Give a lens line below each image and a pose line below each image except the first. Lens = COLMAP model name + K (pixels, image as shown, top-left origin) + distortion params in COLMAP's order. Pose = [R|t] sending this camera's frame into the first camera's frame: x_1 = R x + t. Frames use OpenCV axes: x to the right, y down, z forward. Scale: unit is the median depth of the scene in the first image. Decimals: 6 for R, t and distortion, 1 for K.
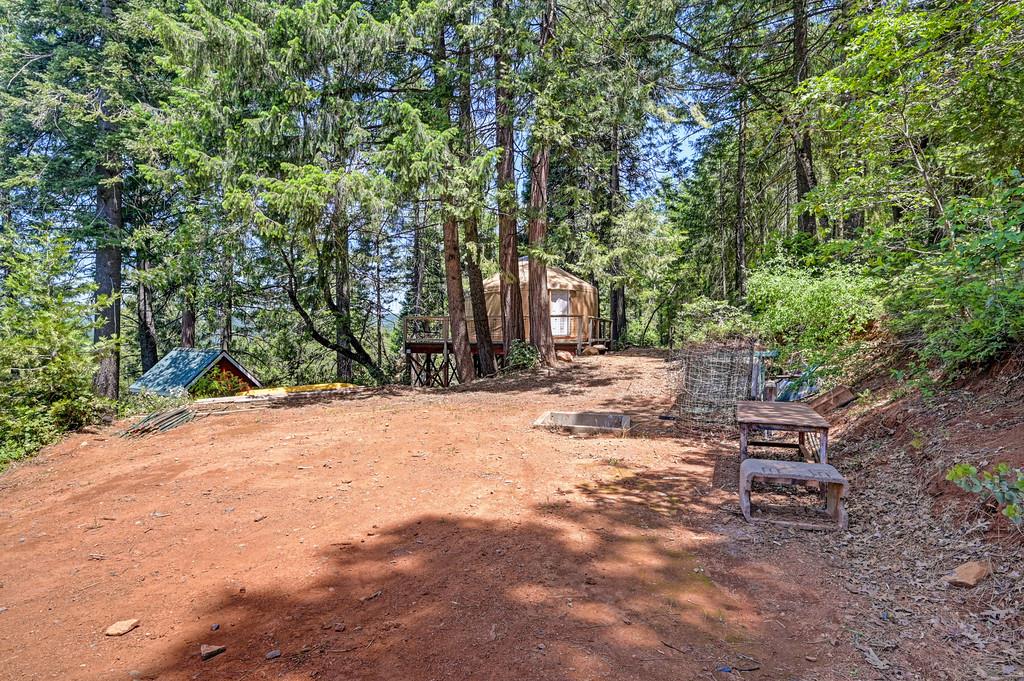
lens RADIAL K [[559.1, 0, 512.0], [0, 559.1, 340.5], [0, 0, 1]] dist [-0.000382, -0.000026]
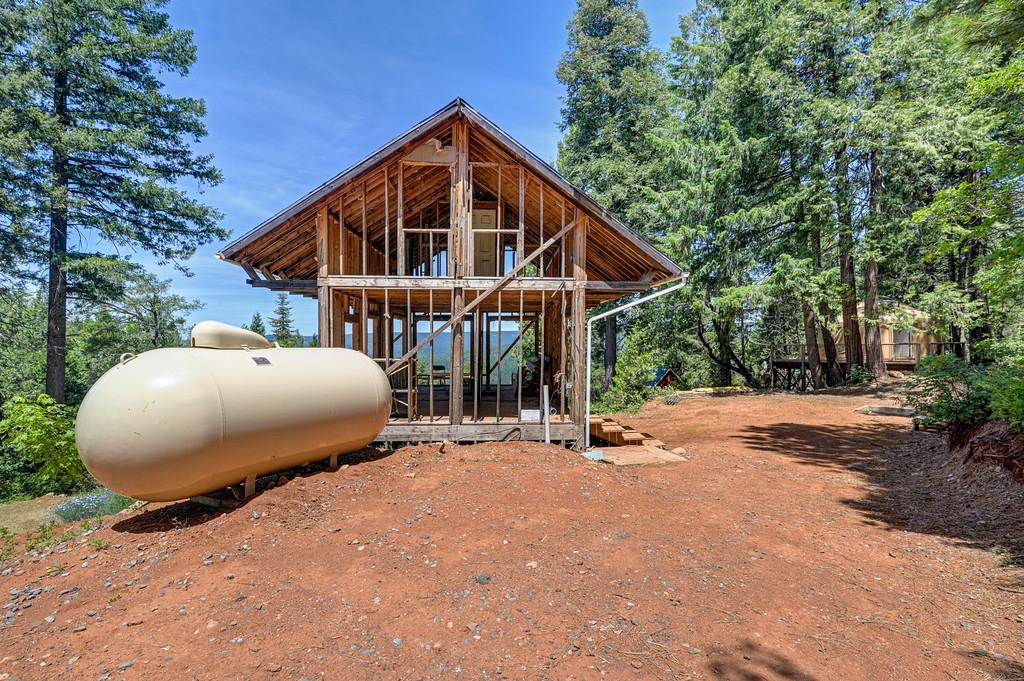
lens RADIAL K [[470.6, 0, 516.8], [0, 470.6, 342.9], [0, 0, 1]] dist [0.001482, -0.000144]
pose [[0.794577, -0.014436, -0.606992, 0.062564], [0.009248, 0.999889, -0.011675, -0.061462], [0.607093, 0.003663, 0.794622, -0.743746]]
